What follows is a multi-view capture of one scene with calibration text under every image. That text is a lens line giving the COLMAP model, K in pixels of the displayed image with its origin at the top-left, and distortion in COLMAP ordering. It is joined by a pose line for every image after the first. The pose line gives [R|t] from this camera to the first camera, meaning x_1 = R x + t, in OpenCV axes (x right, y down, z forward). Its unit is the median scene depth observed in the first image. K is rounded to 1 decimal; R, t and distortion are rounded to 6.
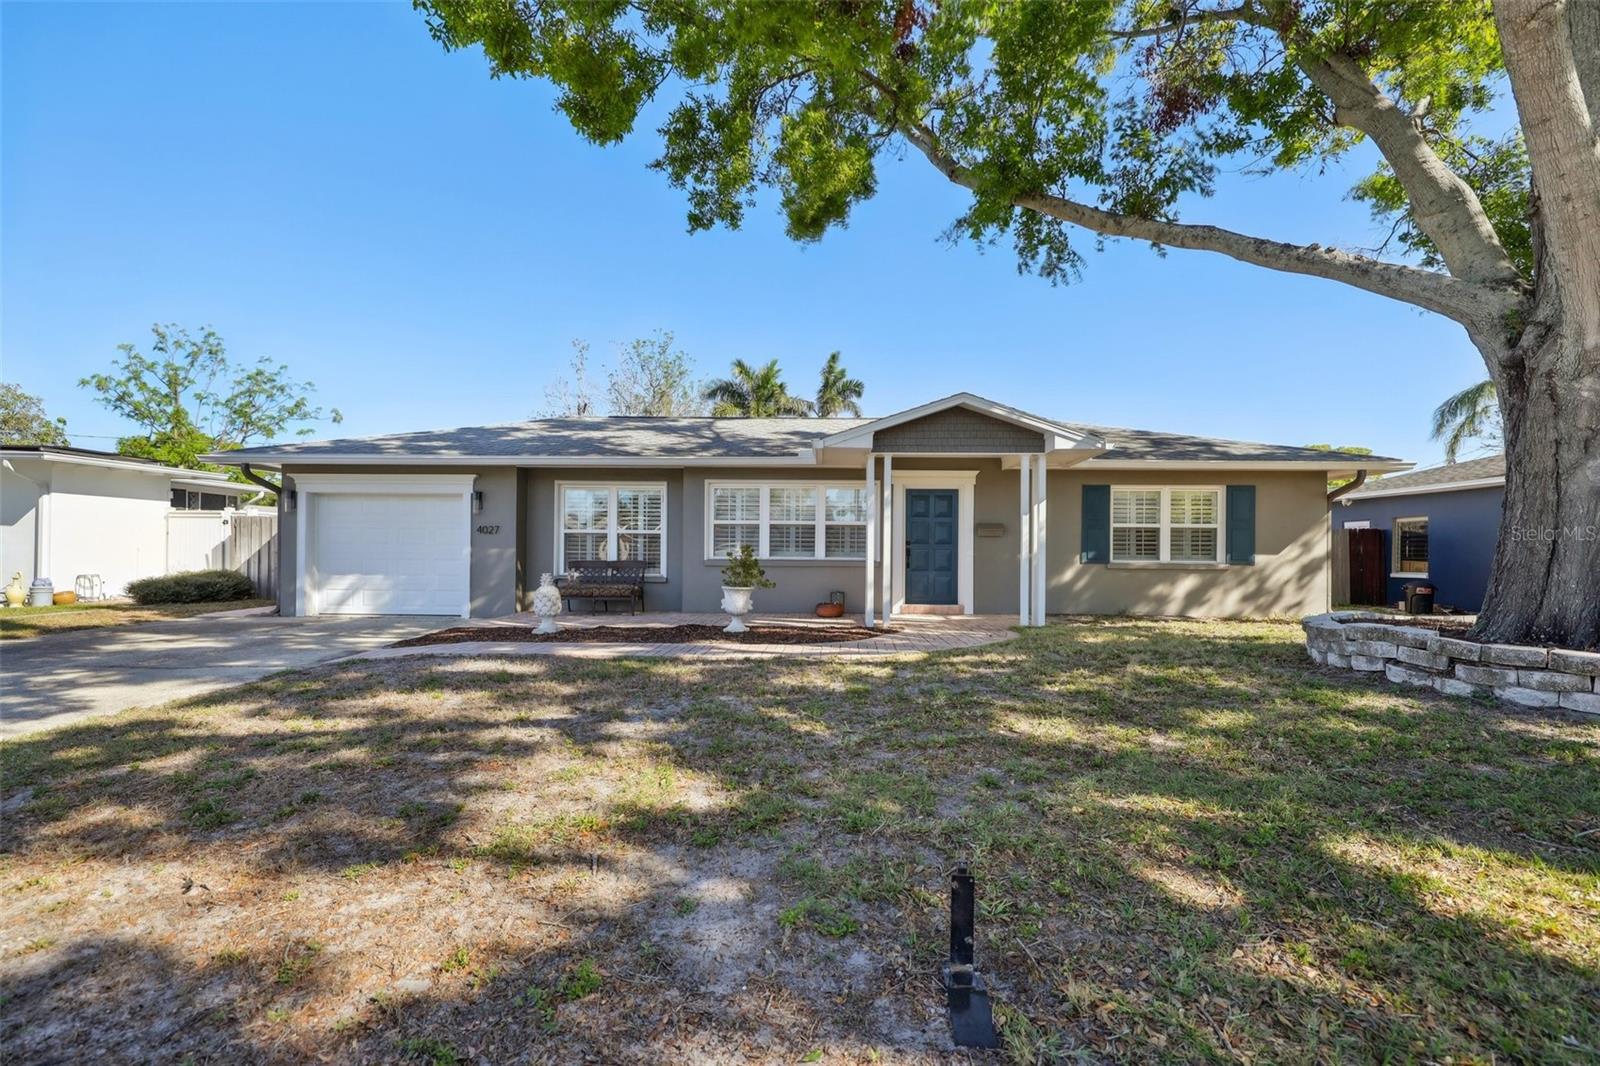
lens RADIAL K [[697.0, 0, 805.0], [0, 697.0, 548.7], [0, 0, 1]] dist [0.001531, -0.000078]
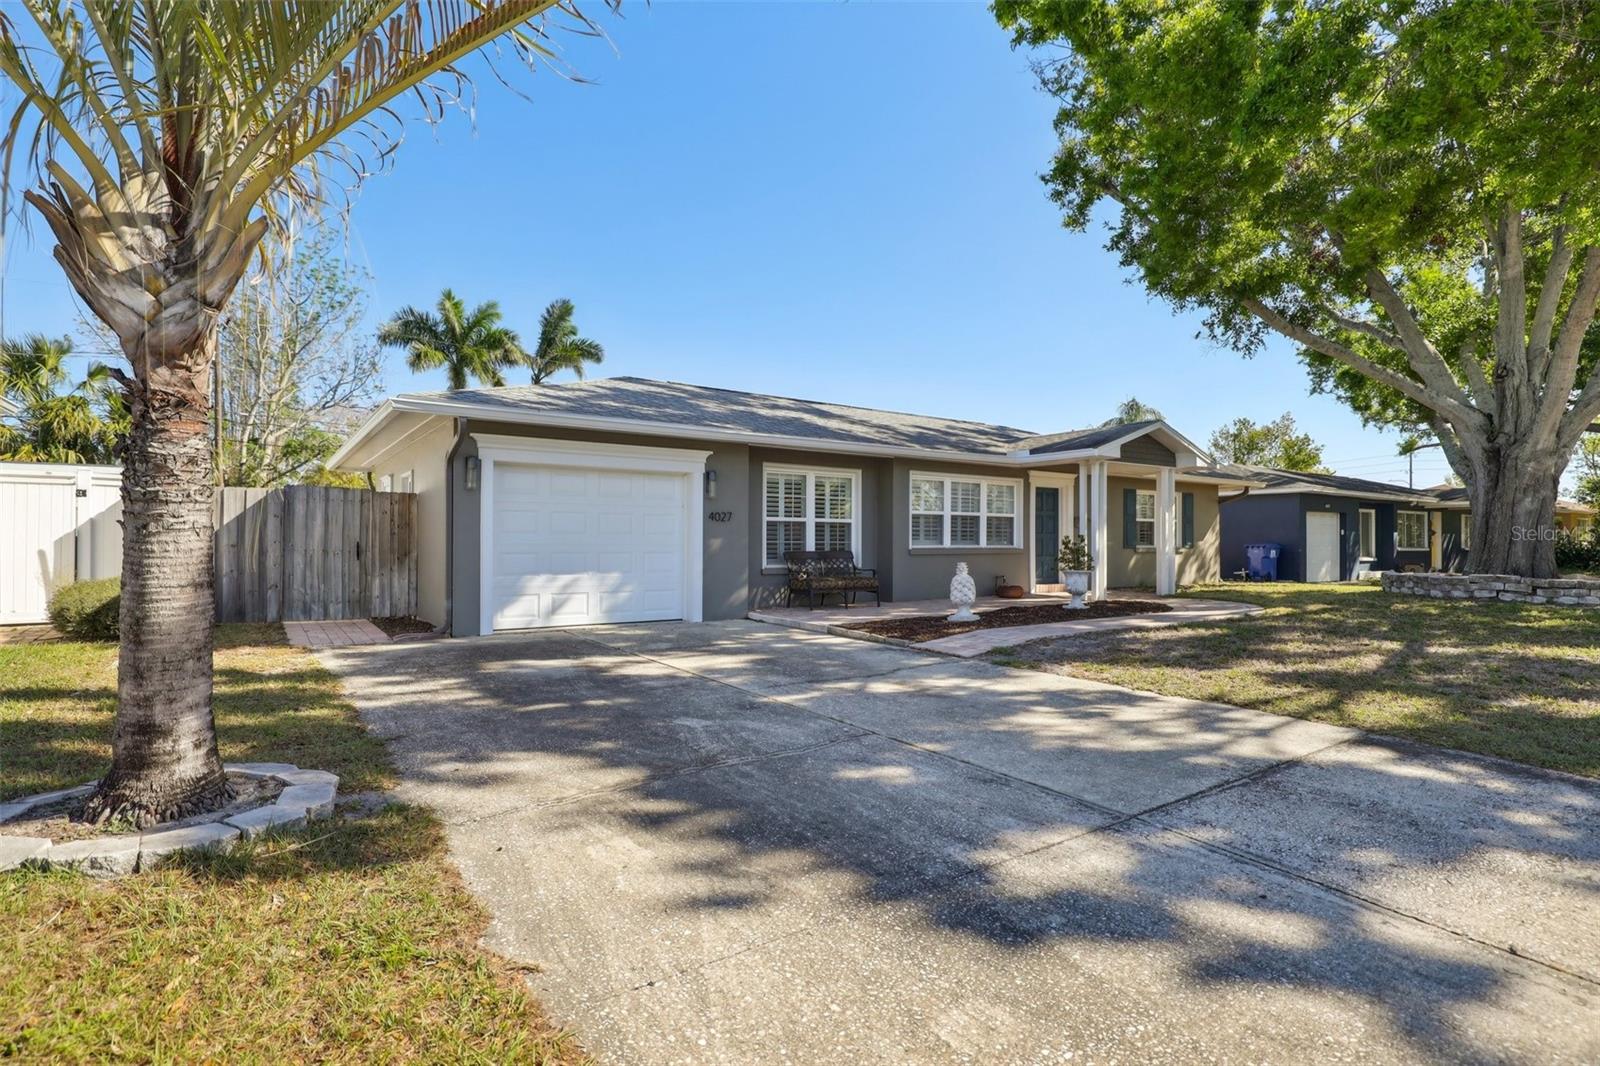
lens RADIAL K [[818.3, 0, 810.4], [0, 818.3, 532.3], [0, 0, 1]] dist [-0.003491, -0.000256]
pose [[0.793011, 0.001462, 0.609205, -1.000970], [0.001194, 0.999991, -0.003954, -0.003766], [-0.609206, 0.003863, 0.793003, 0.138534]]
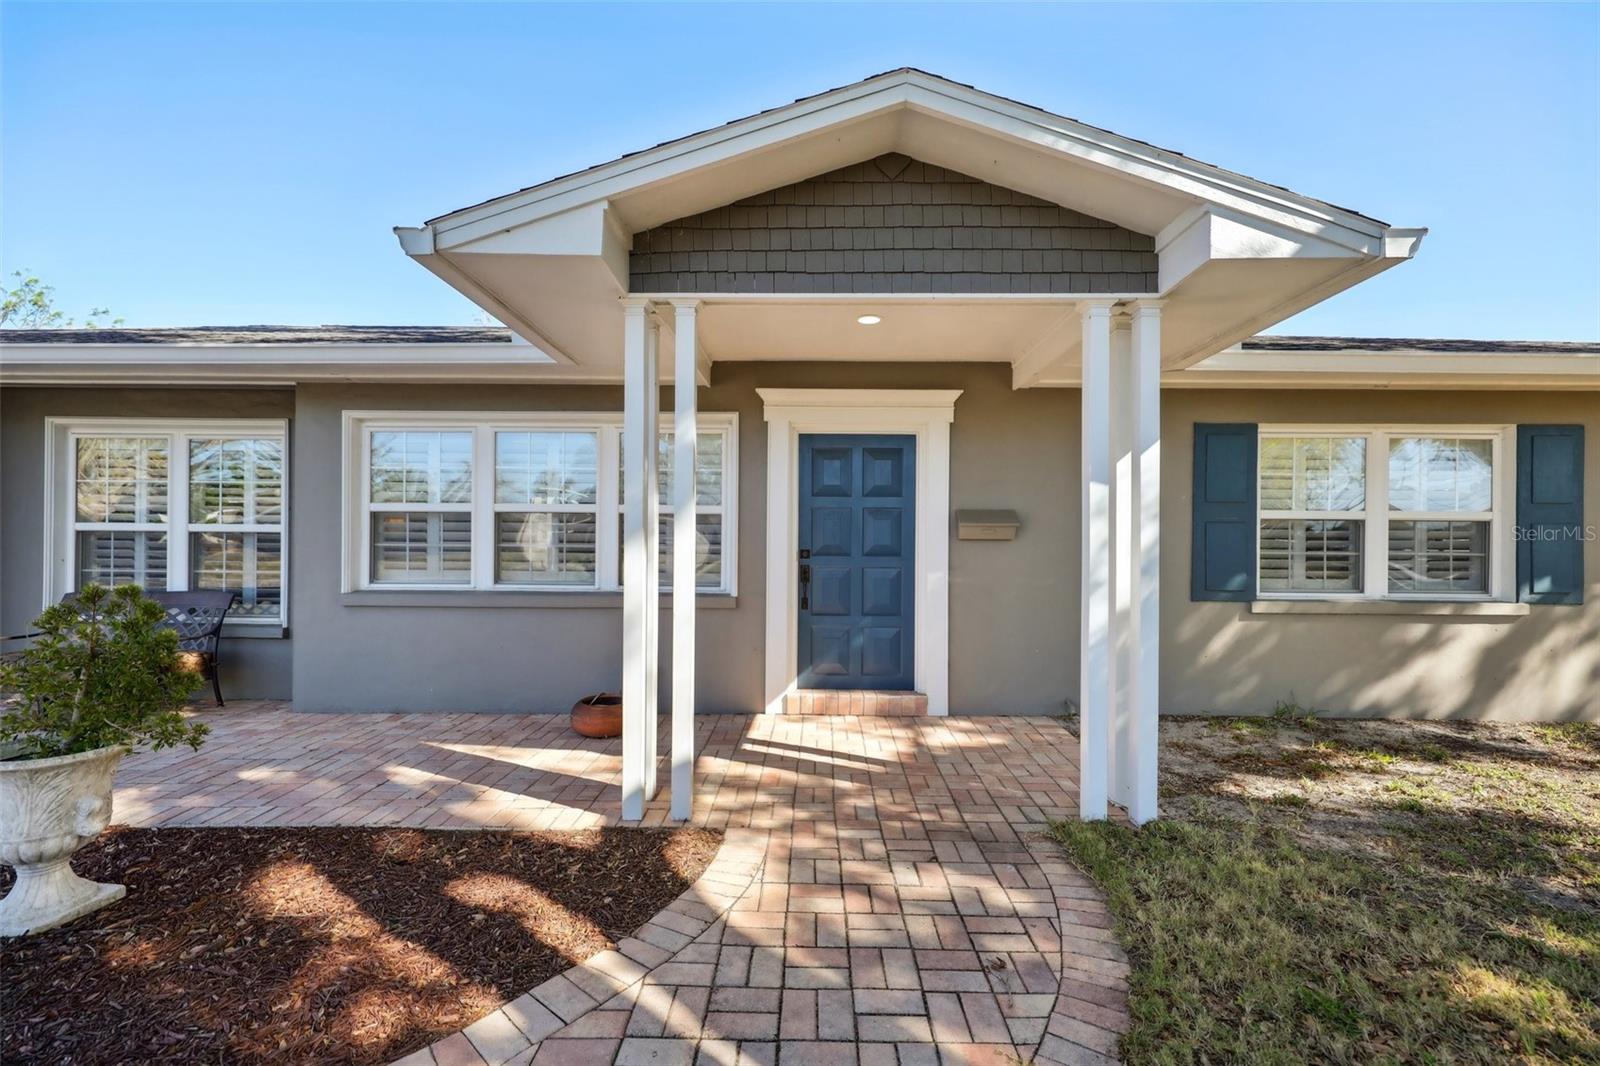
lens RADIAL K [[697.0, 0, 795.8], [0, 697.0, 544.6], [0, 0, 1]] dist [0.001531, -0.000078]
pose [[0.999490, 0.000051, 0.031934, 0.129182], [0.000001, 0.999999, -0.001614, -0.013378], [-0.031934, 0.001613, 0.999489, 0.556598]]
